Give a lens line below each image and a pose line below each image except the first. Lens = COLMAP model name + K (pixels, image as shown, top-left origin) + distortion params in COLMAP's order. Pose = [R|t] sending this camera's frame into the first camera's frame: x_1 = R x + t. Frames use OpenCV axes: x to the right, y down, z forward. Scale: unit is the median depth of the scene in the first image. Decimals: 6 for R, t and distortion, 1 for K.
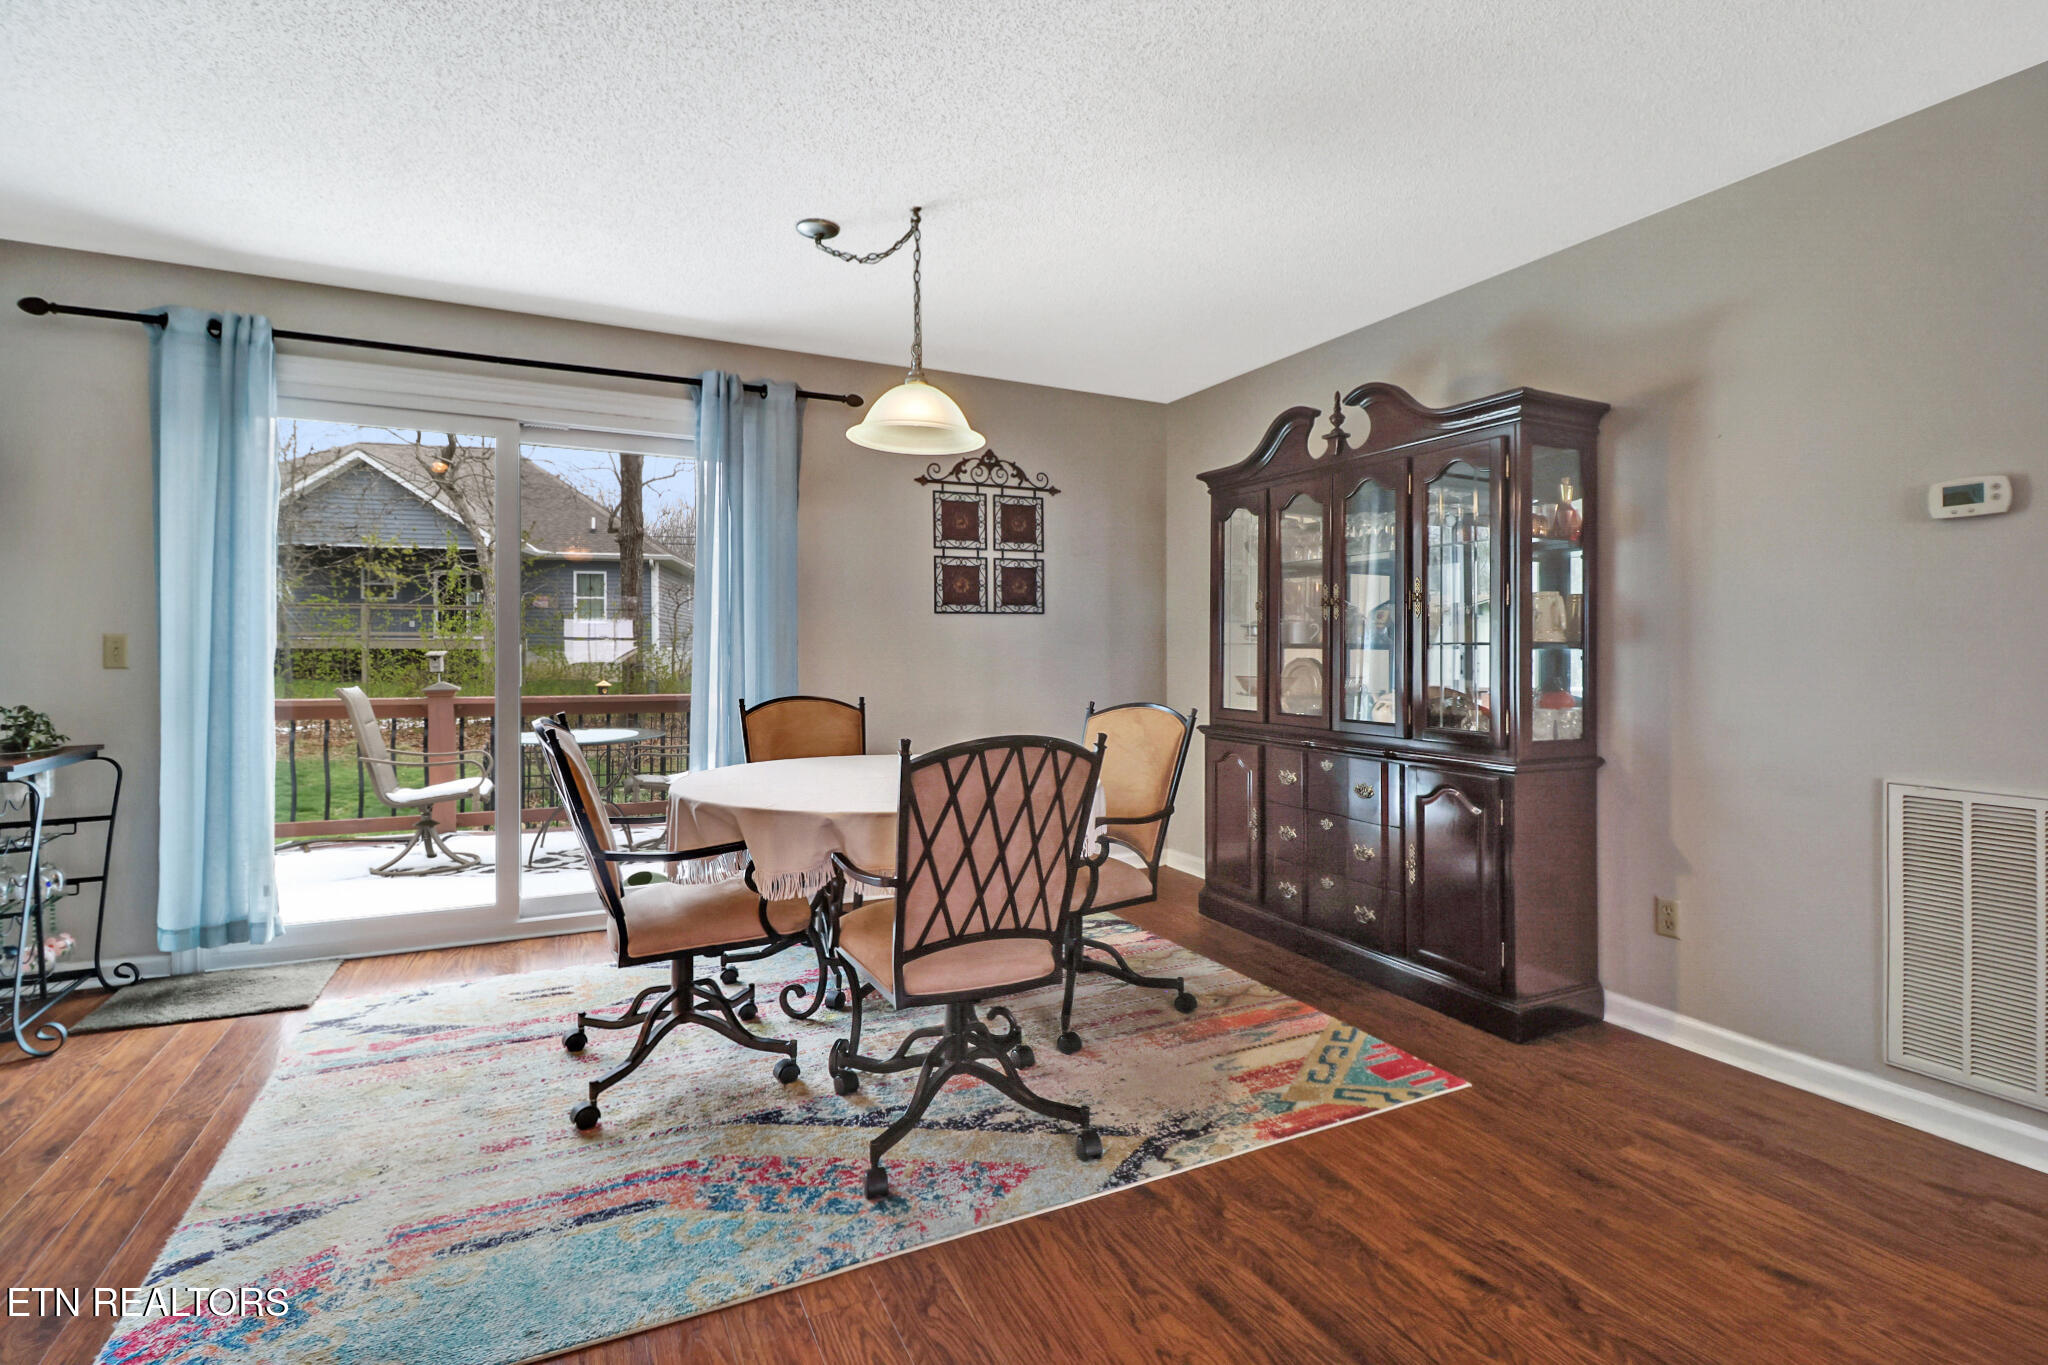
lens RADIAL K [[948.0, 0, 1030.0], [0, 948.0, 652.8], [0, 0, 1]] dist [0.000537, -0.012413]
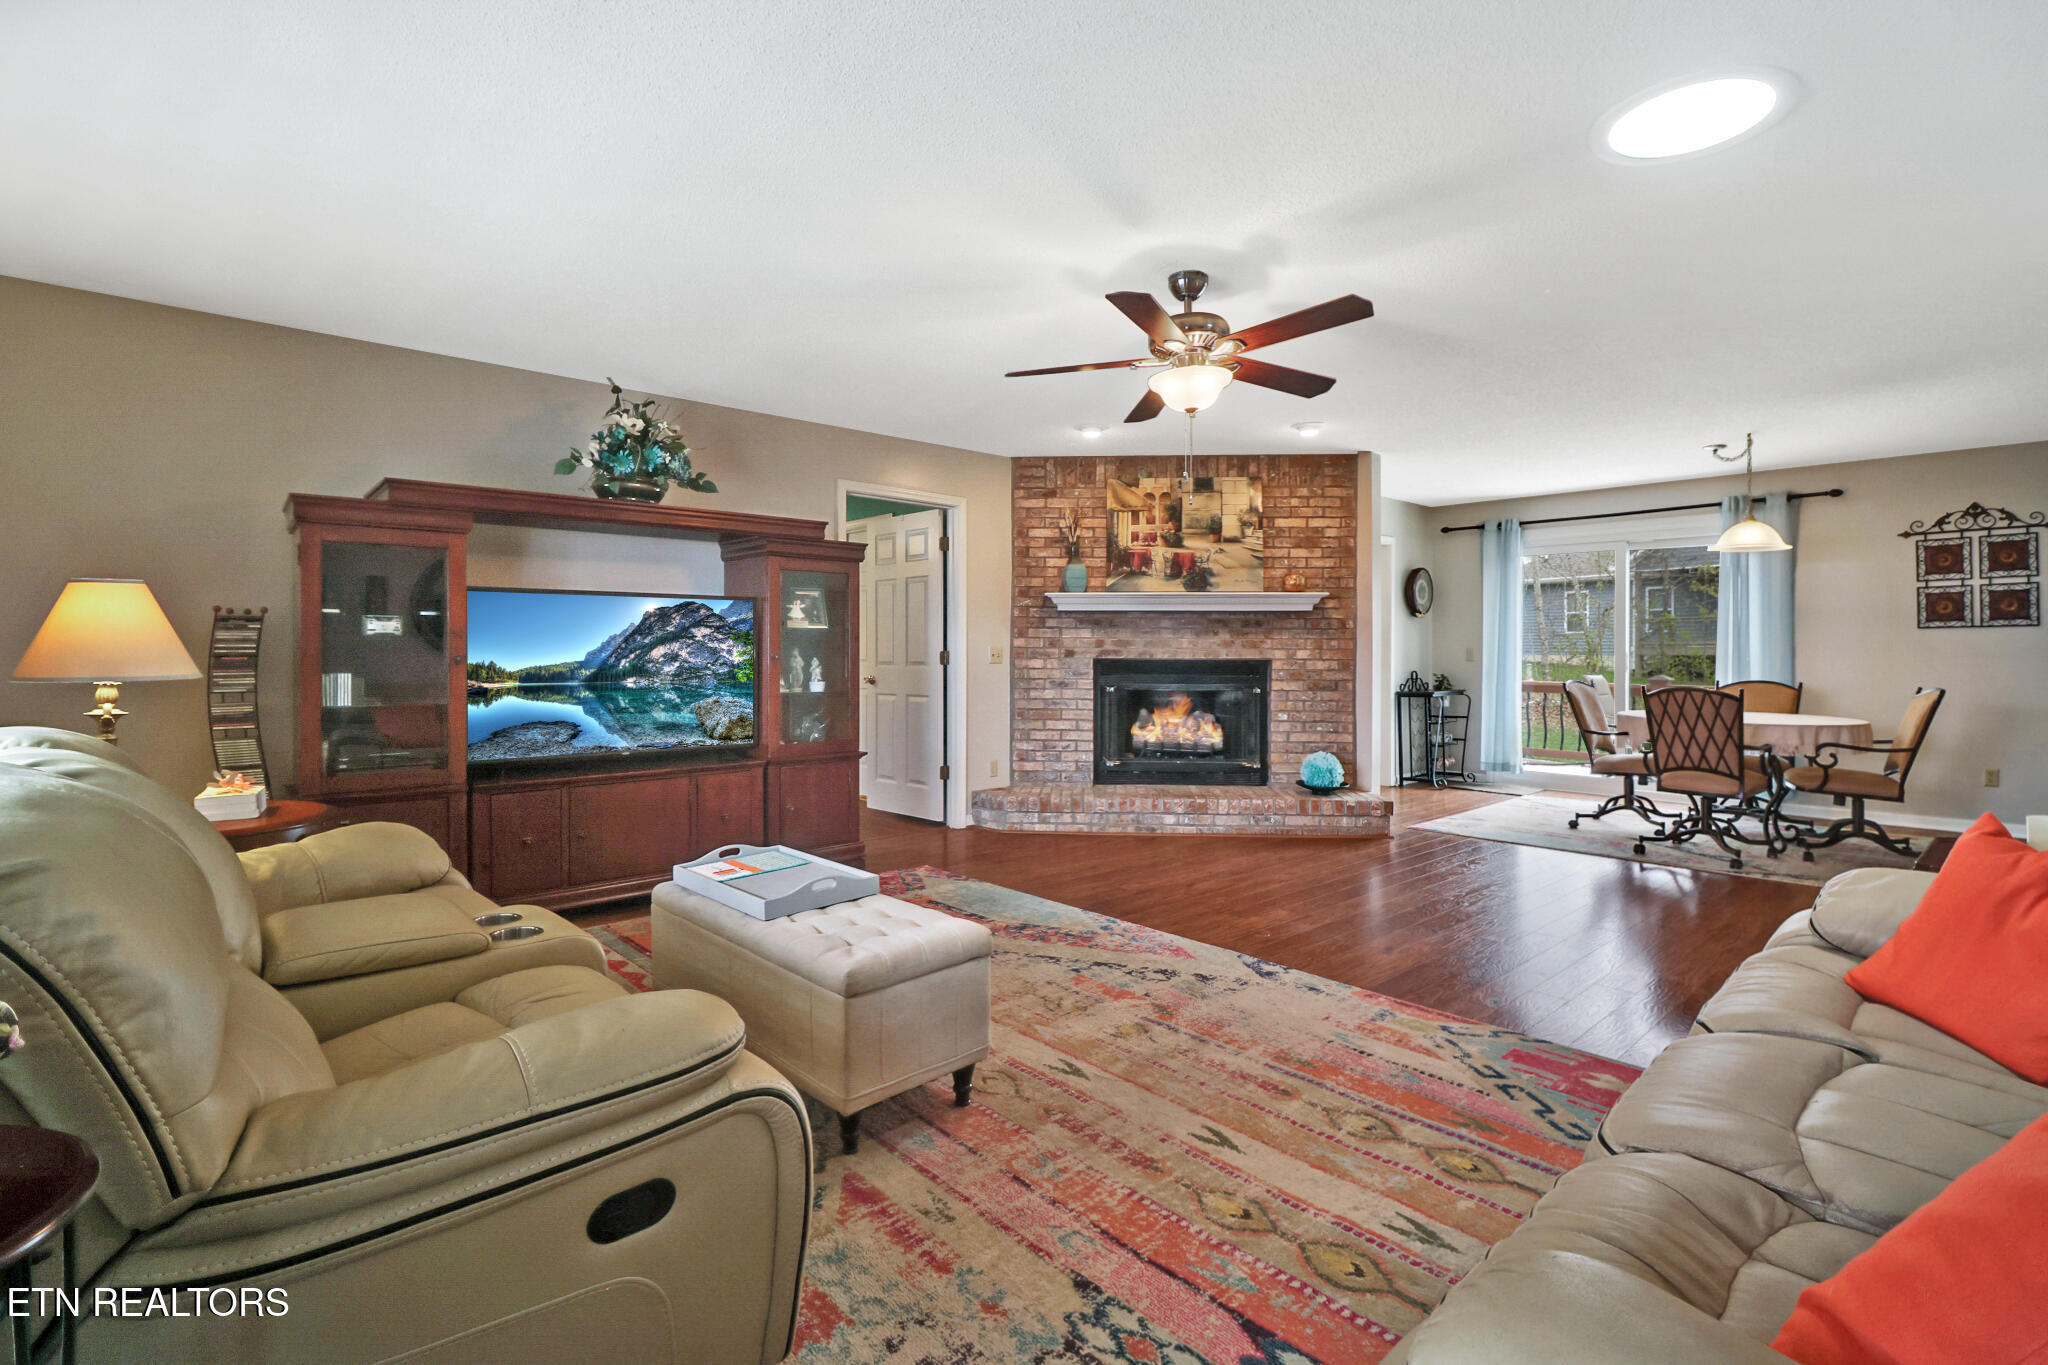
lens RADIAL K [[948.0, 0, 1030.2], [0, 948.0, 655.7], [0, 0, 1]] dist [0.000537, -0.012413]
pose [[0.267455, 0.002061, -0.963568, 1.197354], [-0.004753, 0.999988, 0.000820, 0.005442], [0.963559, 0.004361, 0.267462, -0.855457]]
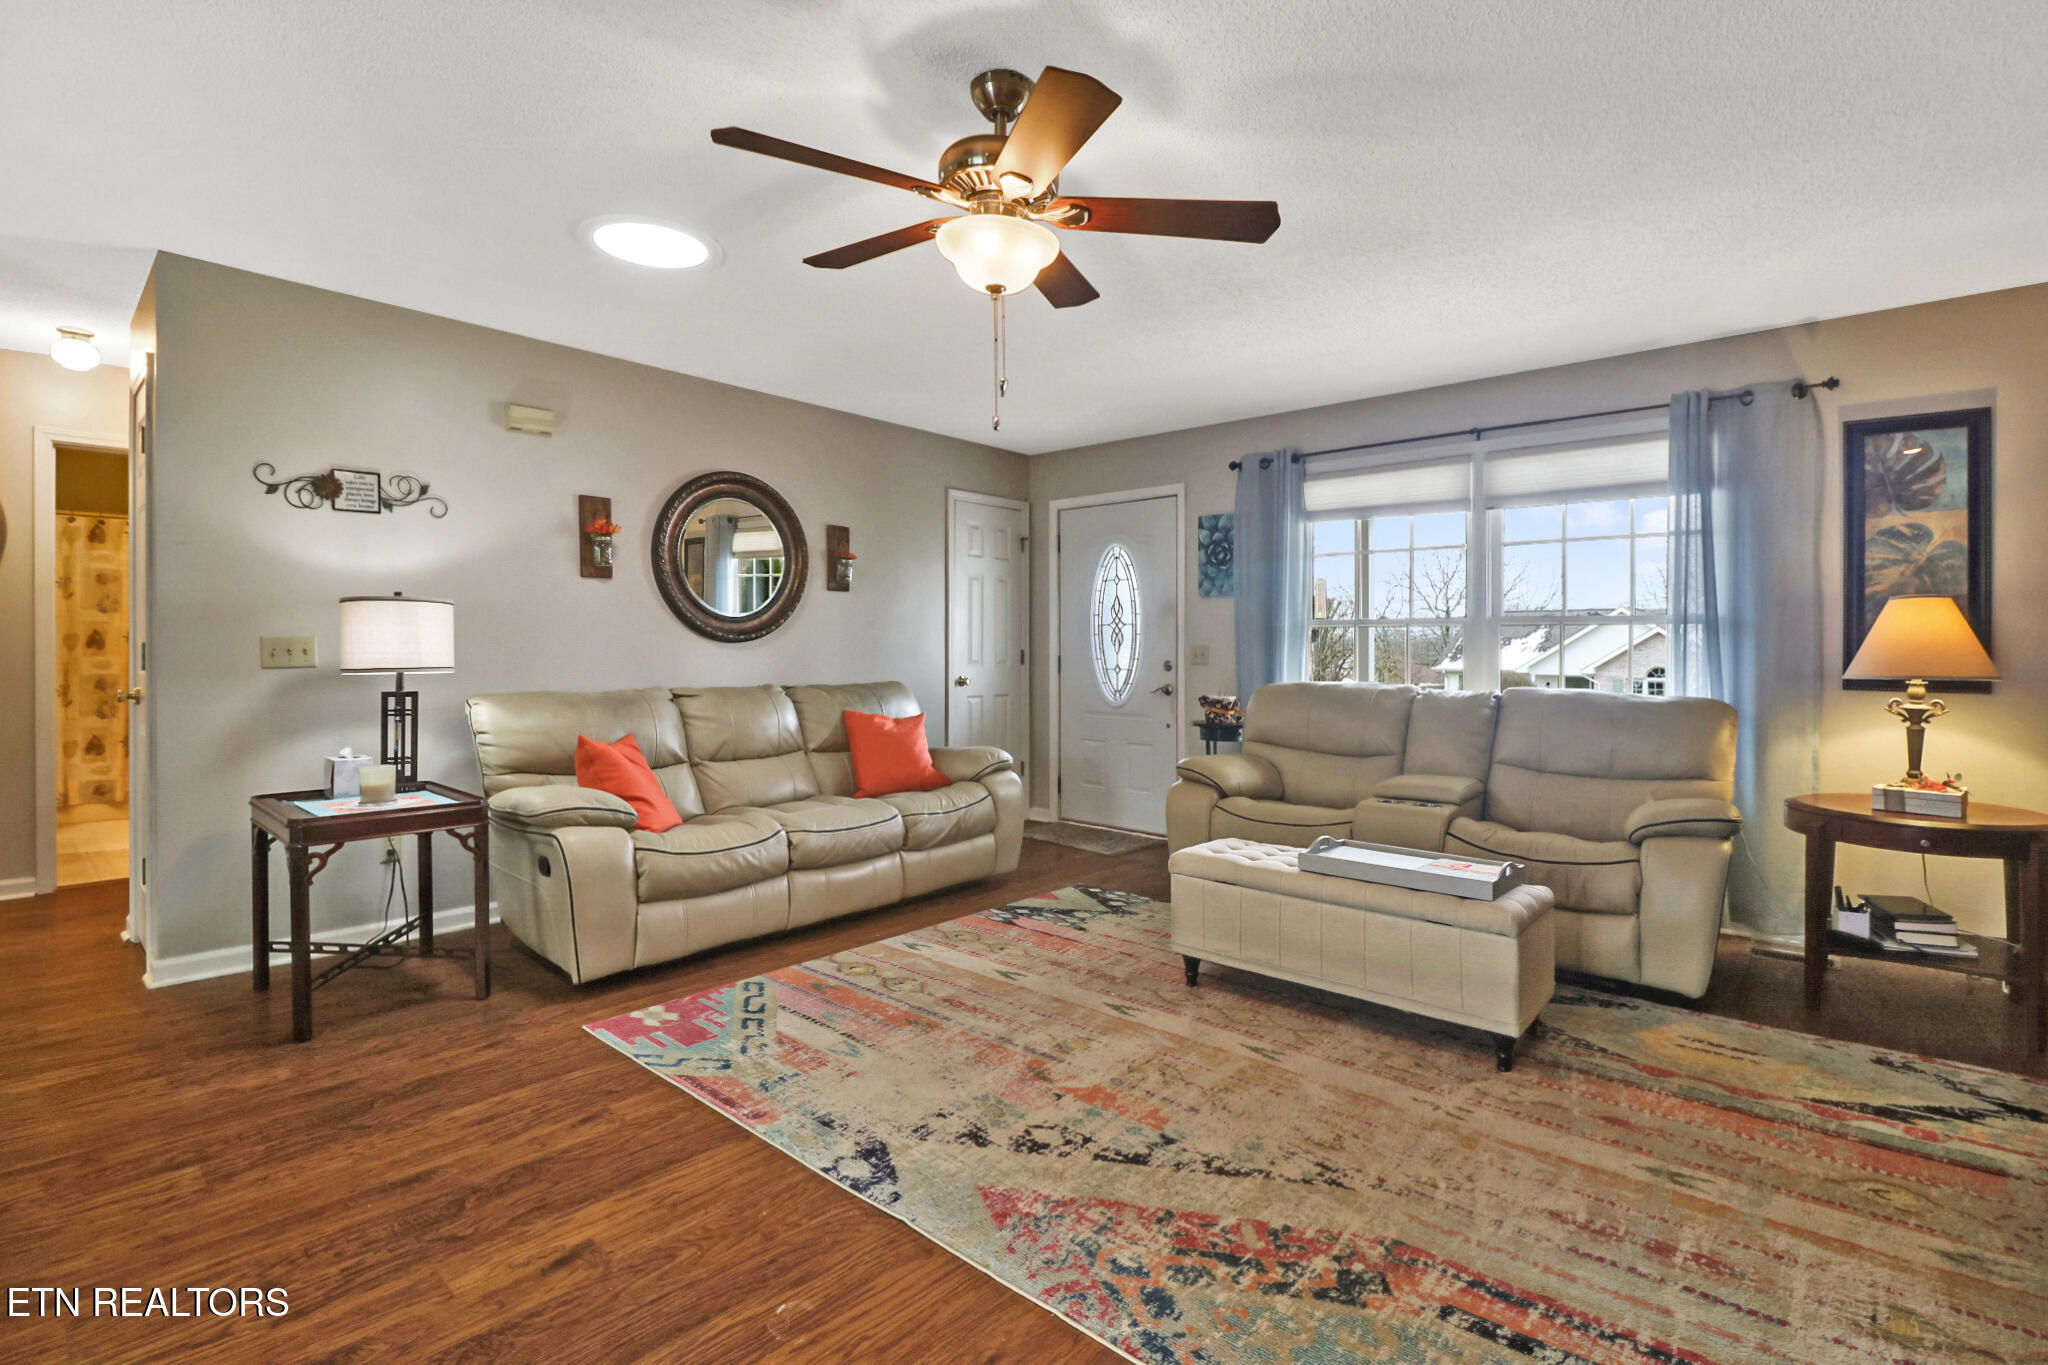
lens RADIAL K [[948.0, 0, 1033.7], [0, 948.0, 634.8], [0, 0, 1]] dist [0.000537, -0.012413]
pose [[-0.370059, 0.007572, 0.928977, -0.361560], [-0.003601, 0.999948, -0.009584, -0.001242], [-0.929001, -0.006892, -0.370013, -0.196199]]
